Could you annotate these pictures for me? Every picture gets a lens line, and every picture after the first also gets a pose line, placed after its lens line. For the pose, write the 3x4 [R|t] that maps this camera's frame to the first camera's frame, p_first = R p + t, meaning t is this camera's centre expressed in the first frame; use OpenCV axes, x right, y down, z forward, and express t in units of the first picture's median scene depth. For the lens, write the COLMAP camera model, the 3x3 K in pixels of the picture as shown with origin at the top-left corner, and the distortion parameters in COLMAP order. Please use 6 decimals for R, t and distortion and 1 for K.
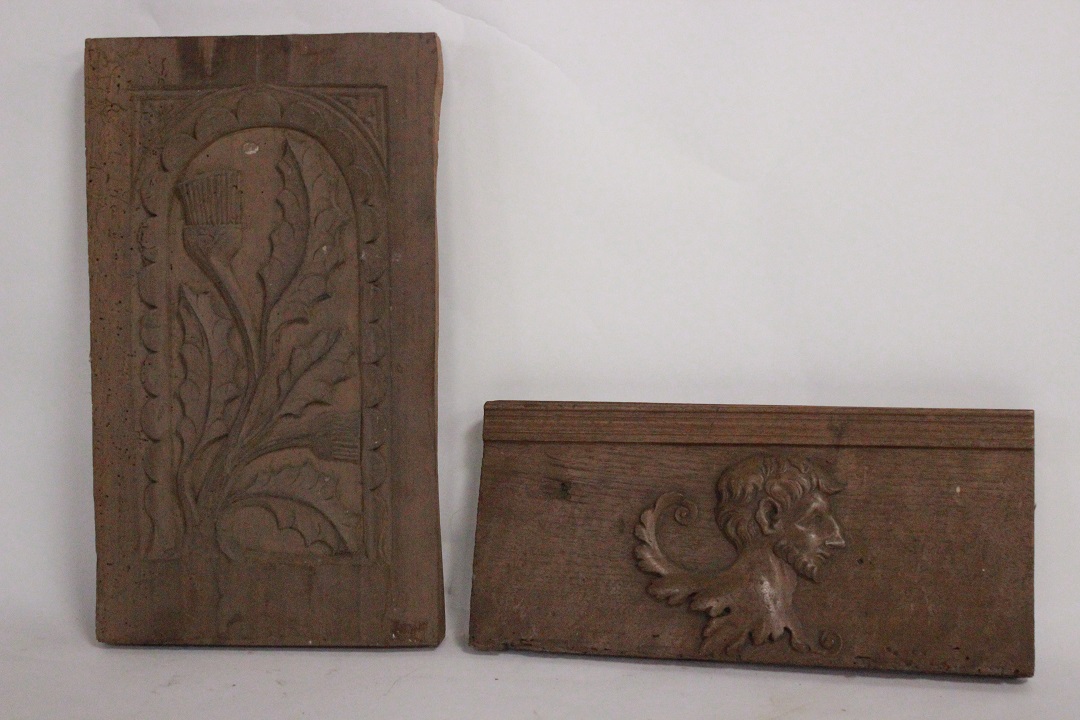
lens RADIAL K [[1761.0, 0, 545.5], [0, 1761.0, 363.3], [0, 0, 1]] dist [0.017032, 0.000000]
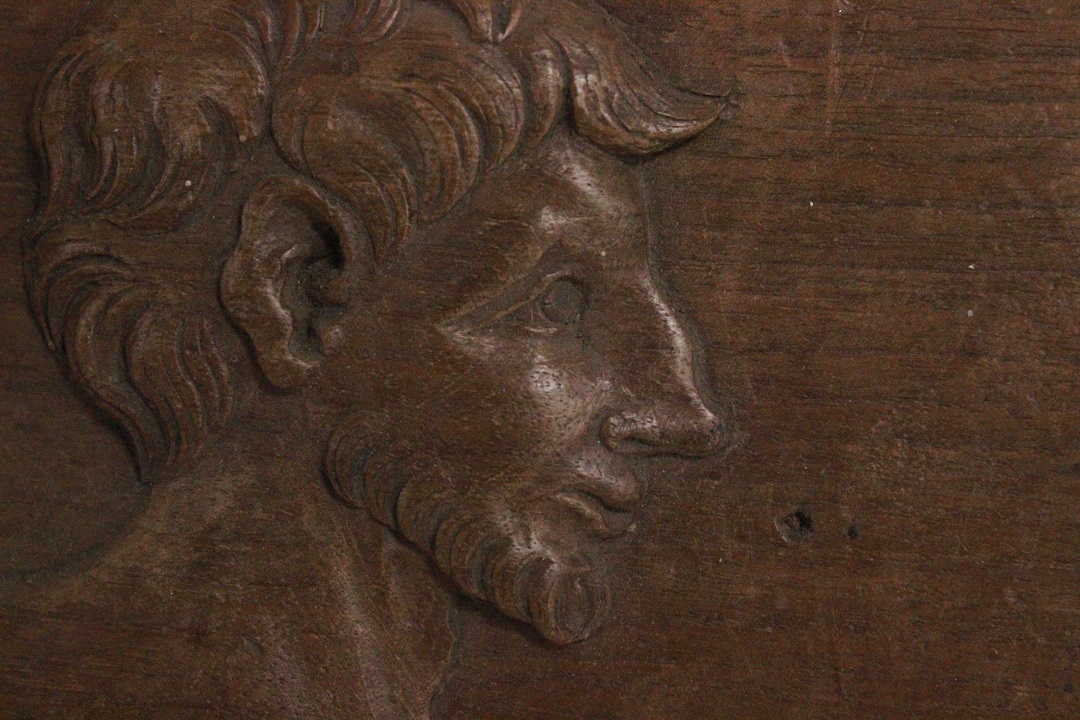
lens RADIAL K [[2522.0, 0, 541.1], [0, 2522.0, 361.5], [0, 0, 1]] dist [0.070384, 0.000000]
pose [[0.999600, -0.017627, 0.022094, 0.145760], [0.012164, 0.973896, 0.226669, 0.036299], [-0.025513, -0.226309, 0.973721, 0.745896]]
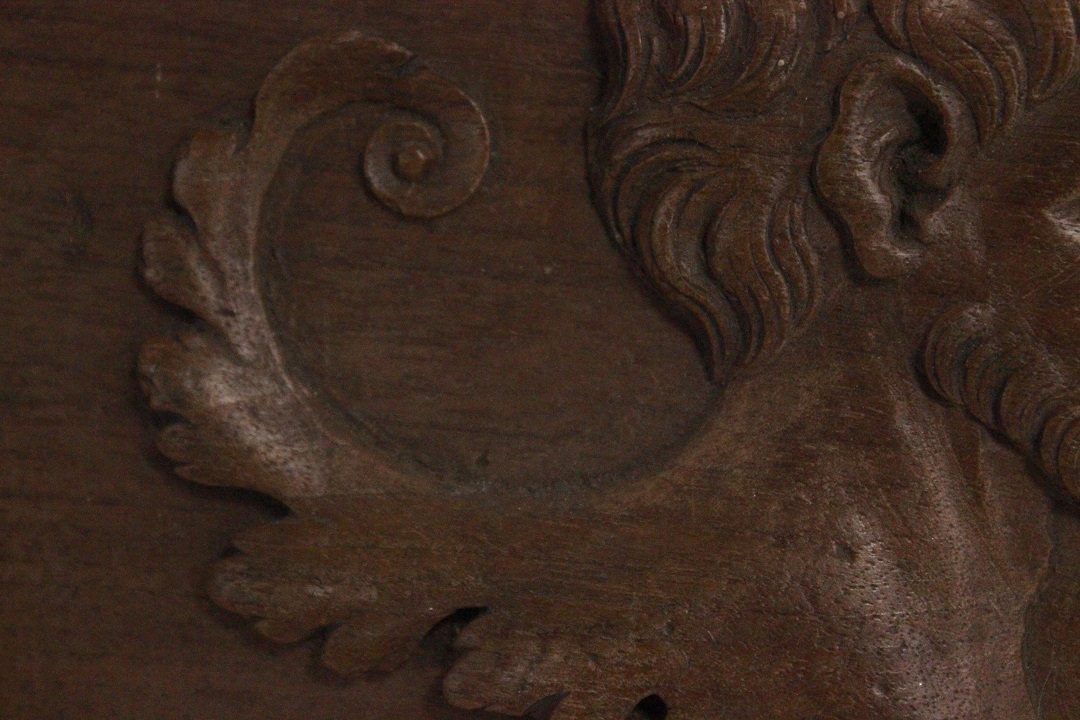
lens RADIAL K [[2522.0, 0, 537.8], [0, 2522.0, 361.6], [0, 0, 1]] dist [0.070384, 0.000000]
pose [[0.999804, -0.014509, 0.013462, 0.088392], [0.011480, 0.979167, 0.202731, 0.054945], [-0.016123, -0.202537, 0.979142, 0.755707]]
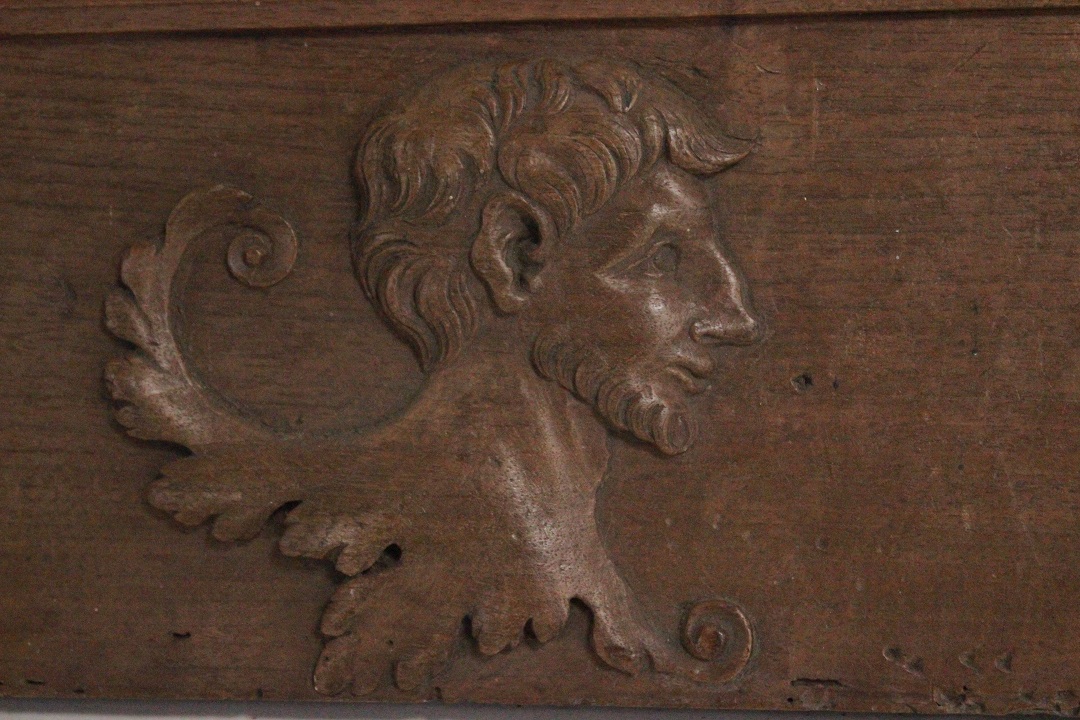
lens RADIAL K [[2522.0, 0, 537.7], [0, 2522.0, 359.9], [0, 0, 1]] dist [0.070384, 0.000000]
pose [[0.998153, -0.047809, 0.037480, 0.112975], [0.040079, 0.981896, 0.185133, 0.022003], [-0.045653, -0.183289, 0.981999, 0.551450]]
